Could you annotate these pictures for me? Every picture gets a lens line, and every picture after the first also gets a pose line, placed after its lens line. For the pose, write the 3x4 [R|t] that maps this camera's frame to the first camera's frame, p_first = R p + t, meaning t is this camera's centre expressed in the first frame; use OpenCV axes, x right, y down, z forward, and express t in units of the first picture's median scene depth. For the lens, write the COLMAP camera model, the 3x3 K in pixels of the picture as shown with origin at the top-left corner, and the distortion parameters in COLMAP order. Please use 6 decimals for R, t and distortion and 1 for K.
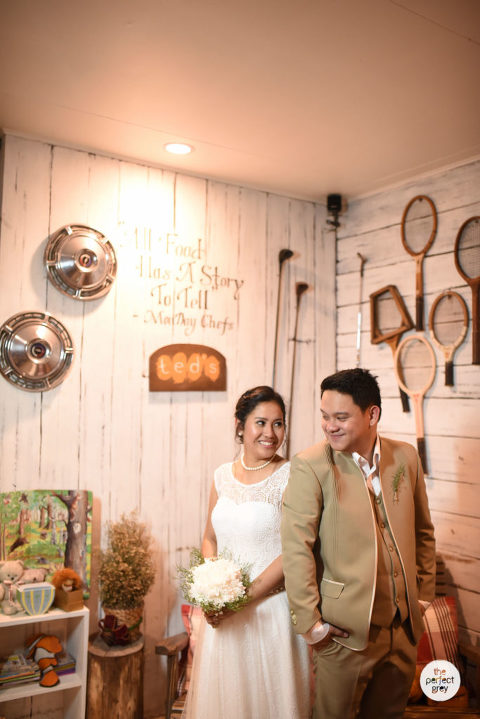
lens RADIAL K [[695.0, 0, 240.0], [0, 695.0, 359.5], [0, 0, 1]] dist [-0.058605, 0.079958]
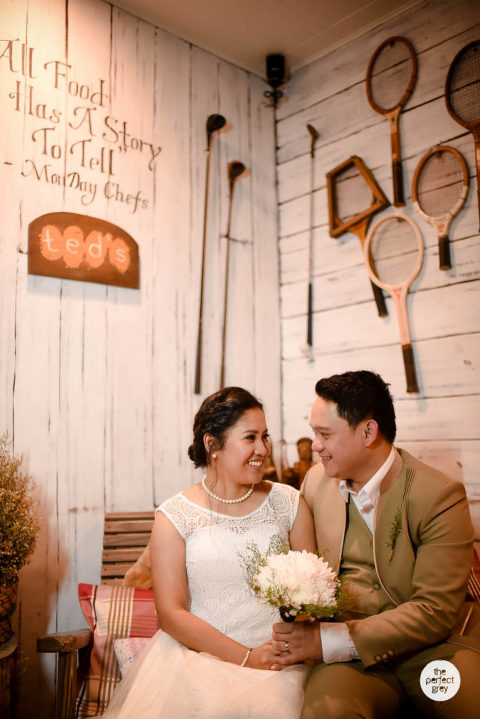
lens RADIAL K [[695.0, 0, 240.0], [0, 695.0, 359.5], [0, 0, 1]] dist [-0.058605, 0.079958]
pose [[0.986096, -0.005535, 0.166083, -0.037593], [0.017006, 0.997559, -0.067729, 0.171702], [-0.165303, 0.069612, 0.983783, 0.292834]]
